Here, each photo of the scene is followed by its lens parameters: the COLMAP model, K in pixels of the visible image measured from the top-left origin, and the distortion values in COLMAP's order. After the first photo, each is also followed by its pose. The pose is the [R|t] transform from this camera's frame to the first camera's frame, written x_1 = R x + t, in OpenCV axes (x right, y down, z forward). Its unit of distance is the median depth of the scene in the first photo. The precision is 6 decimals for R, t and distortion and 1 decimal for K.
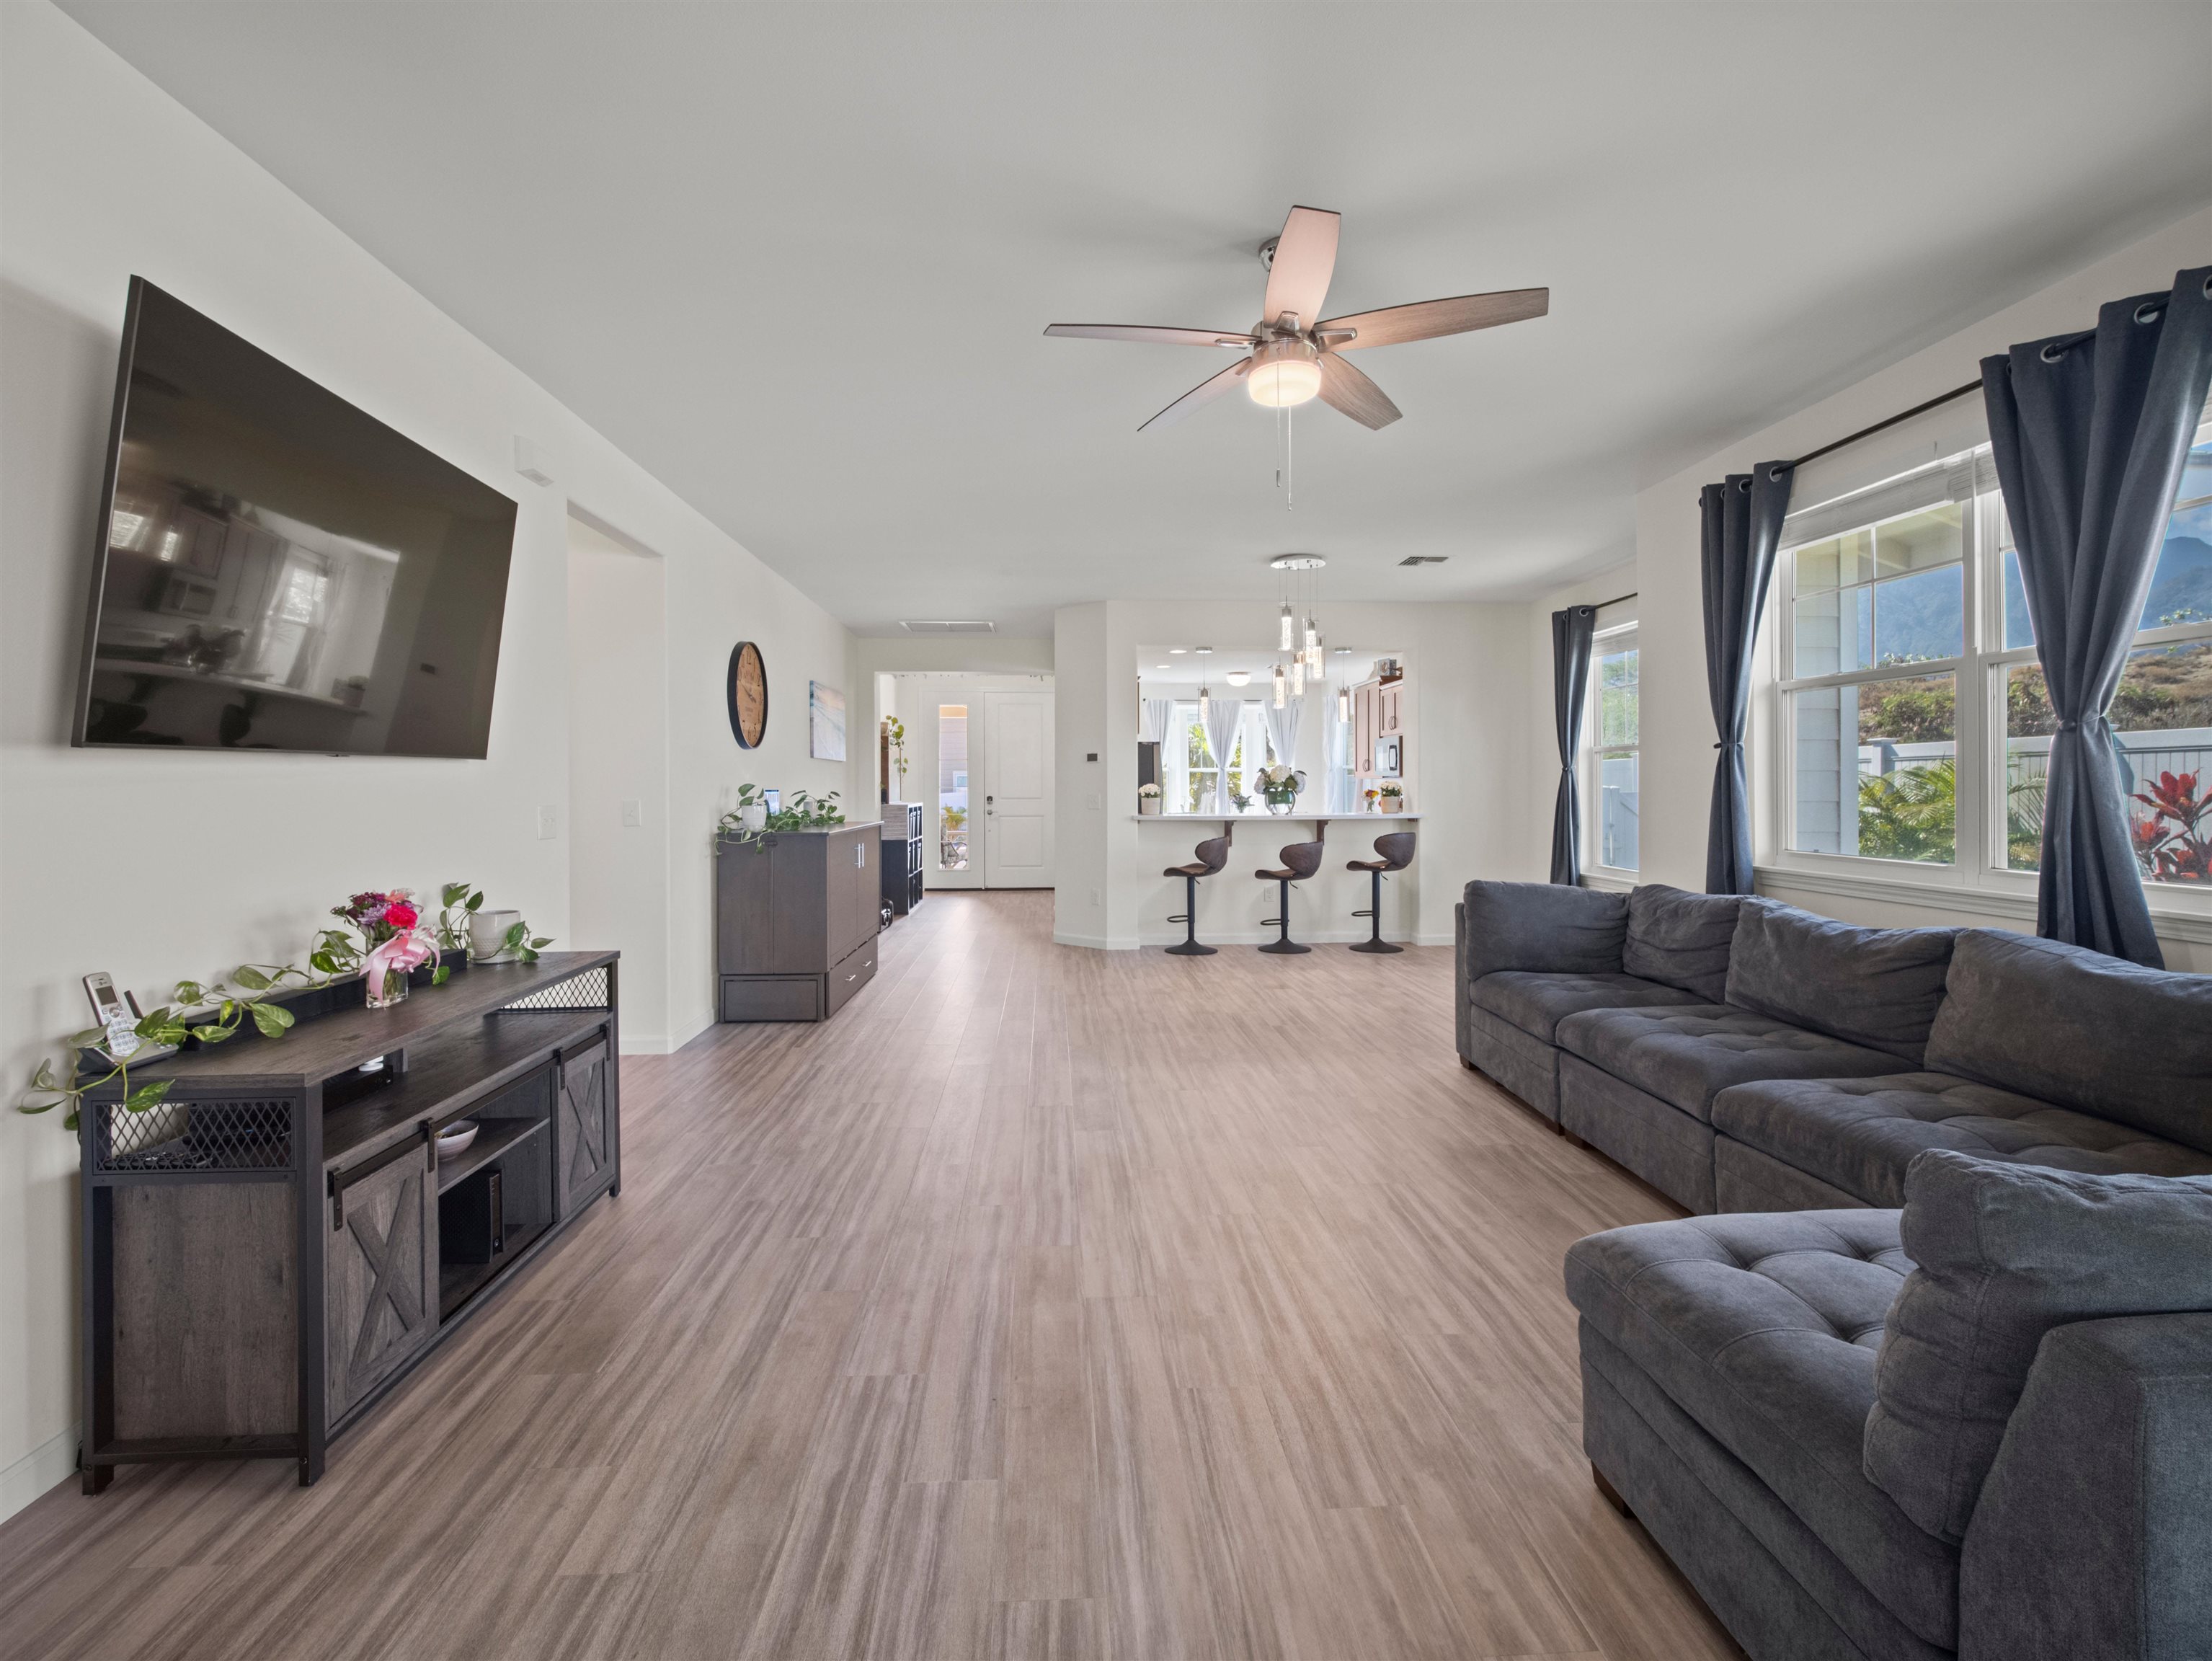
lens RADIAL K [[970.6, 0, 1103.4], [0, 970.6, 795.6], [0, 0, 1]] dist [0.000062, 0.000087]
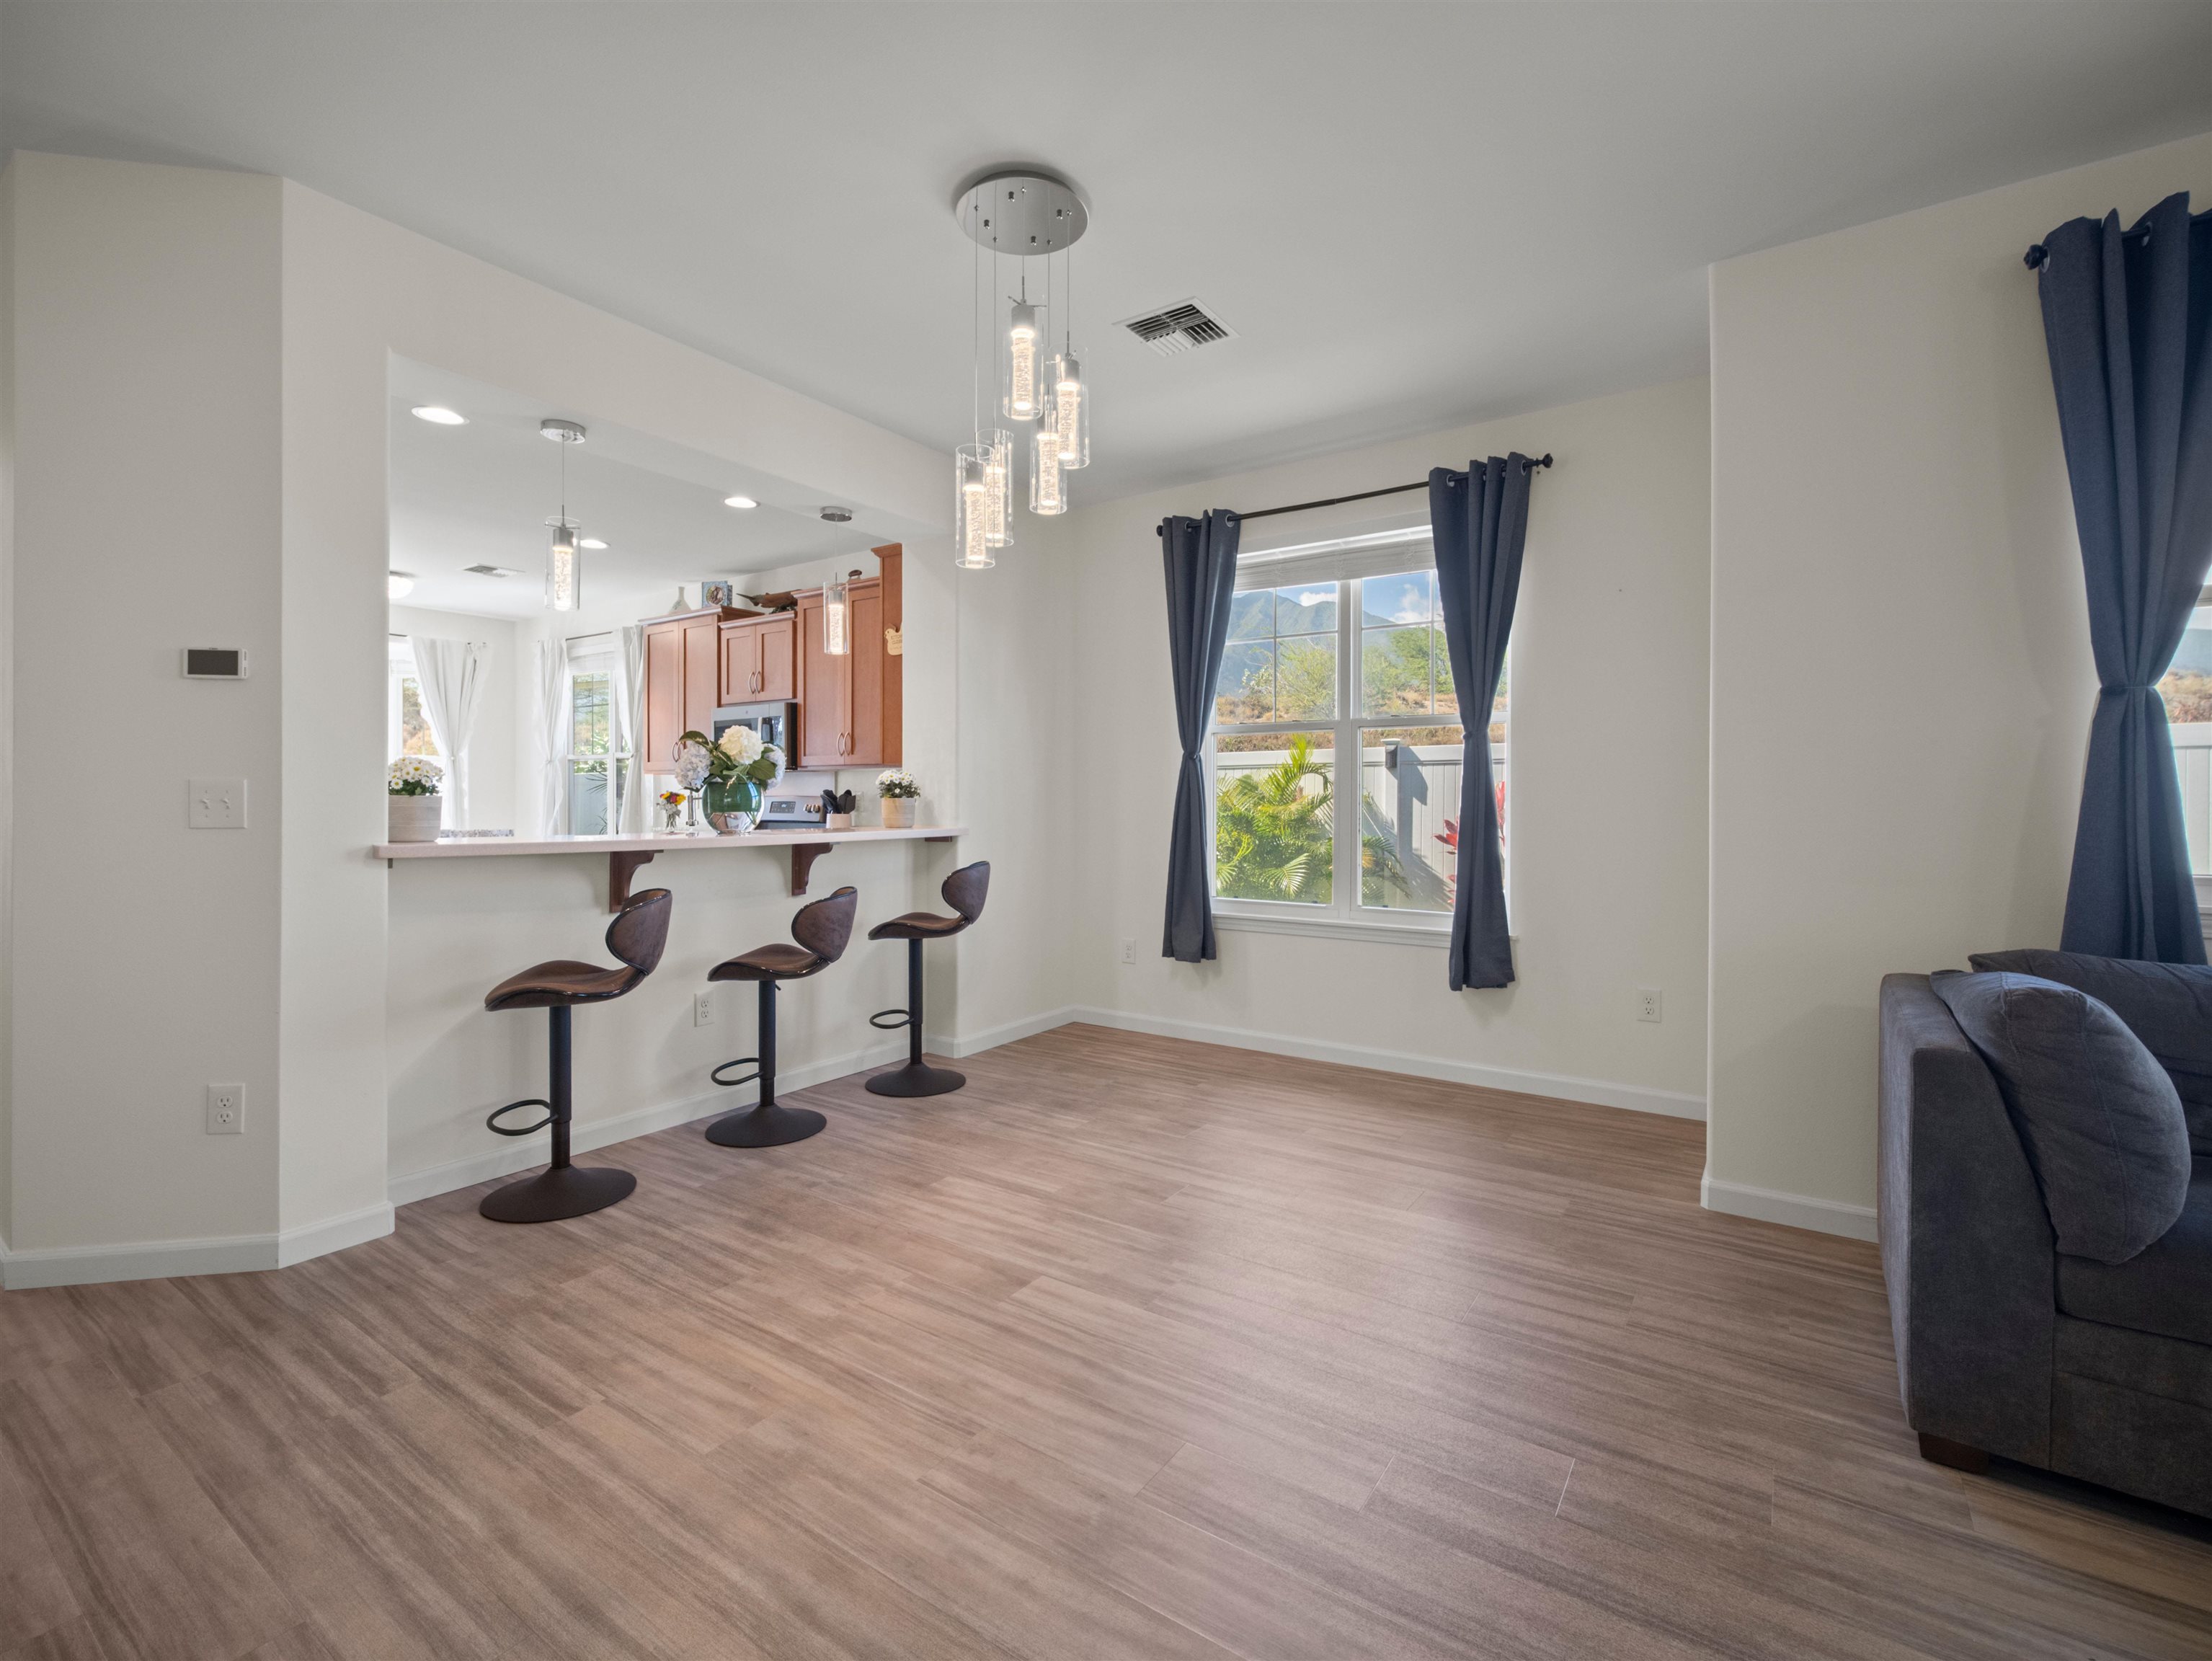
lens RADIAL K [[992.5, 0, 1090.4], [0, 992.5, 798.0], [0, 0, 1]] dist [0.001314, 0.000158]
pose [[0.615738, 0.009884, 0.787889, -0.085485], [0.001983, 0.999899, -0.014094, 0.009936], [-0.787949, 0.010240, 0.615656, 0.572002]]
